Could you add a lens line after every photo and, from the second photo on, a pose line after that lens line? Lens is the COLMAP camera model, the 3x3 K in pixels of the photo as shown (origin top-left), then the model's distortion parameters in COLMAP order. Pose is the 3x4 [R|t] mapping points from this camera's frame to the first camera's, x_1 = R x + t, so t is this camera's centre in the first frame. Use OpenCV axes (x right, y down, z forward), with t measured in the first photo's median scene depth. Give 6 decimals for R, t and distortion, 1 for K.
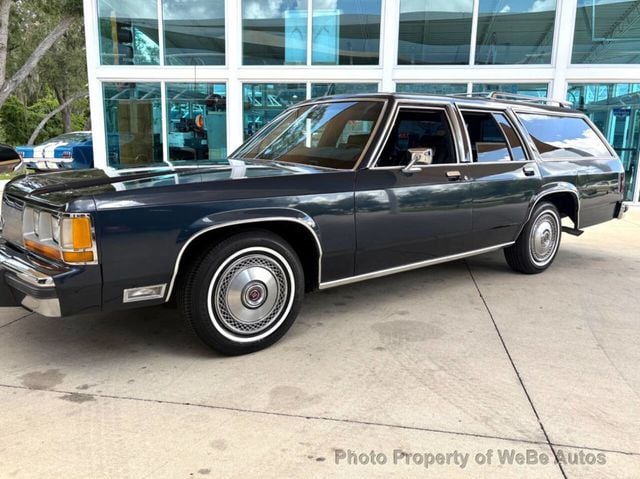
lens RADIAL K [[488.7, 0, 321.0], [0, 488.7, 235.0], [0, 0, 1]] dist [0.007521, -0.000166]
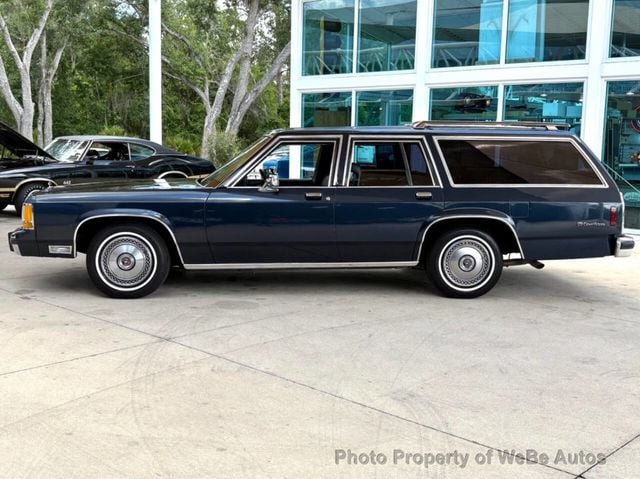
lens RADIAL K [[724.0, 0, 305.6], [0, 724.0, 239.7], [0, 0, 1]] dist [0.101732, -0.364801]
pose [[0.837198, 0.066322, -0.542863, 1.057176], [-0.101015, 0.994293, -0.034310, 0.045129], [0.537489, 0.083561, 0.839120, -0.456193]]
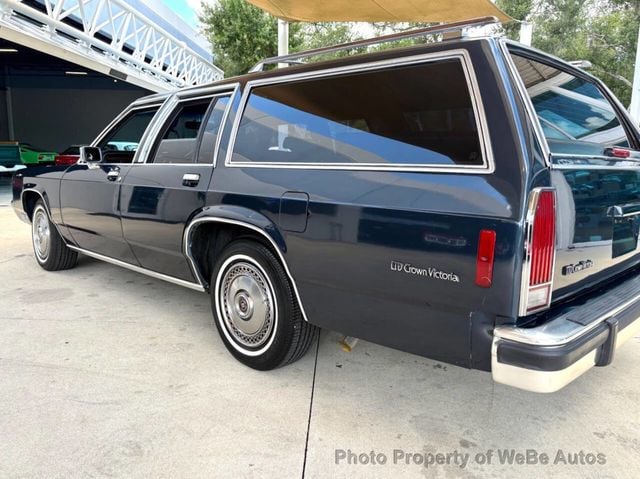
lens RADIAL K [[504.7, 0, 320.0], [0, 504.7, 239.5], [0, 0, 1]] dist [0.014513, 0.002915]
pose [[0.144771, 0.148067, -0.978324, 1.094797], [-0.192531, 0.974057, 0.118931, -0.162324], [0.970553, 0.171139, 0.169523, 1.044710]]
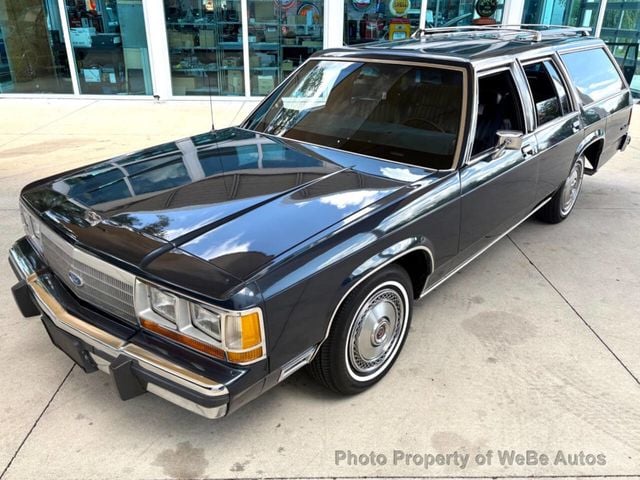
lens RADIAL K [[506.4, 0, 307.6], [0, 506.4, 241.9], [0, 0, 1]] dist [0.005064, 0.002482]
pose [[0.984256, -0.087148, 0.153770, -0.254140], [0.046655, 0.967239, 0.249542, -0.179978], [-0.170480, -0.238439, 0.956077, 0.093716]]
